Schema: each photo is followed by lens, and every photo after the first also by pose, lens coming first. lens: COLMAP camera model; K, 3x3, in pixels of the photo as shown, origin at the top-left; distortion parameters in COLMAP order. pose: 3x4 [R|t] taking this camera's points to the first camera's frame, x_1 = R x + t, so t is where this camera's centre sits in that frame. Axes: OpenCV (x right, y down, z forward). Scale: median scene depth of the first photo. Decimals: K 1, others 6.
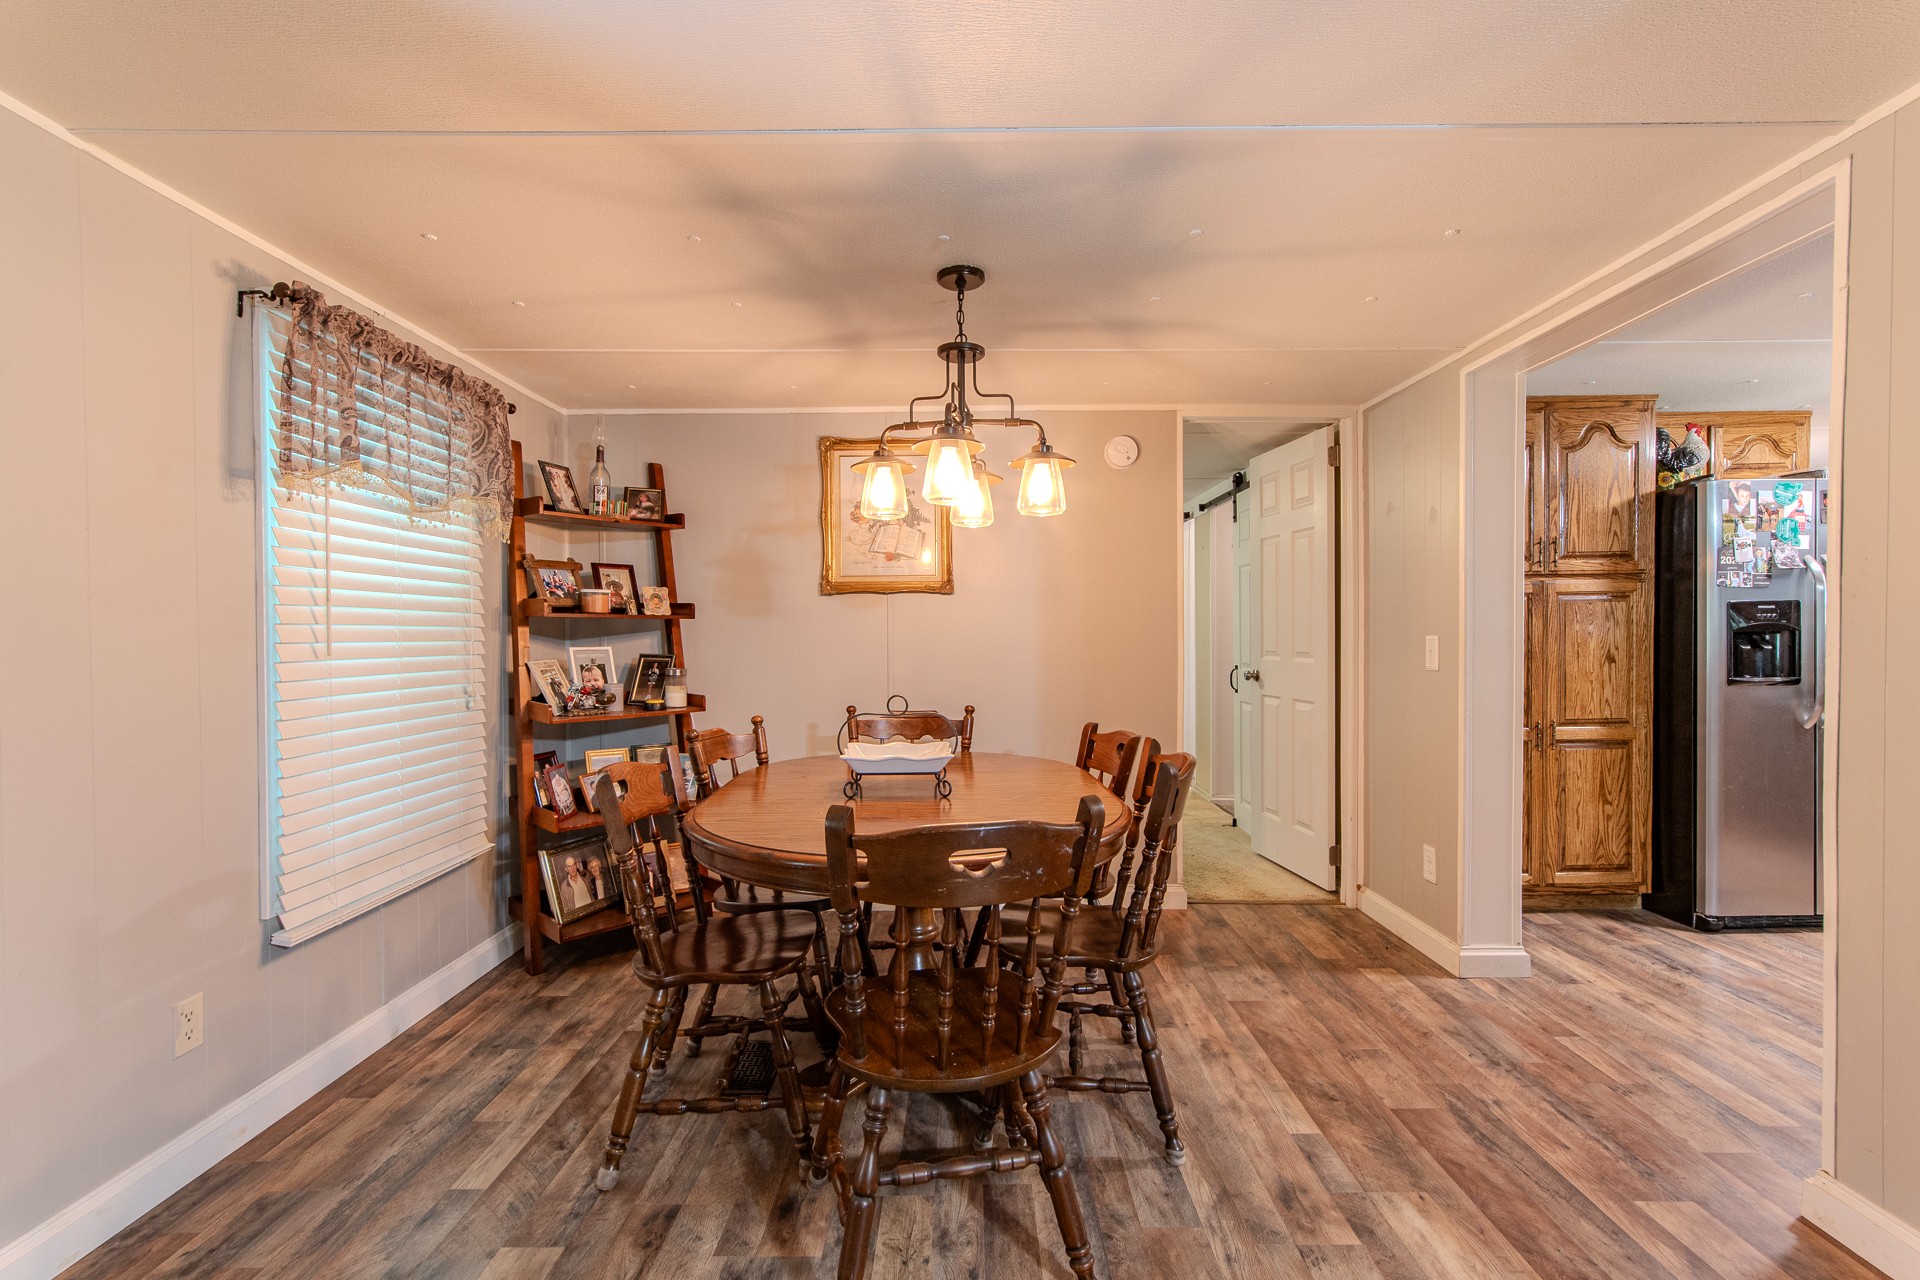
lens RADIAL K [[851.8, 0, 935.6], [0, 851.8, 644.7], [0, 0, 1]] dist [-0.004213, 0.004025]
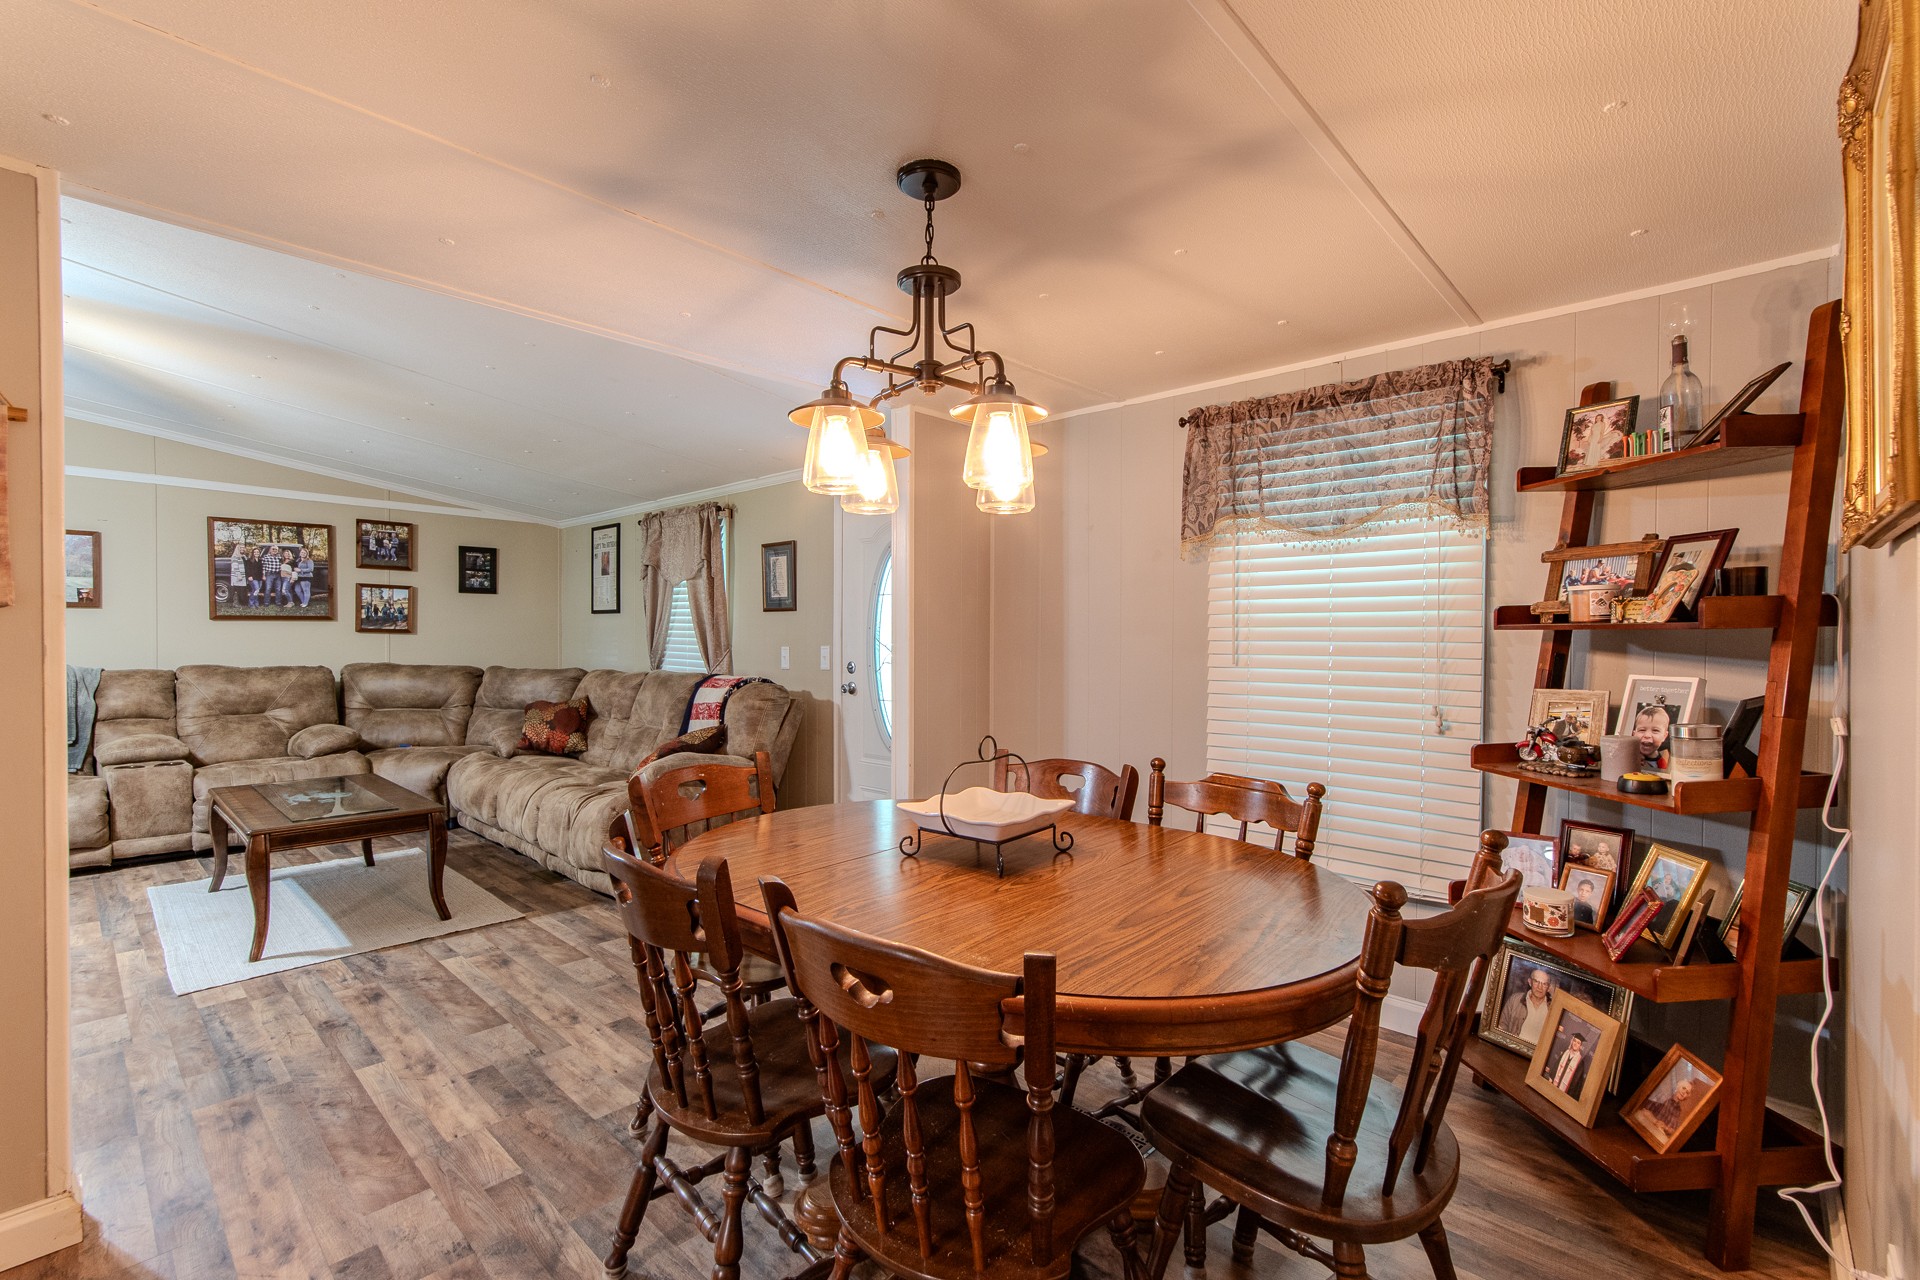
lens RADIAL K [[852.5, 0, 966.8], [0, 852.5, 646.0], [0, 0, 1]] dist [-0.006571, 0.002411]
pose [[-0.672942, 0.014949, -0.739544, 0.381448], [-0.007517, 0.999606, 0.027047, -0.031669], [0.739657, 0.023760, -0.672564, 1.046800]]
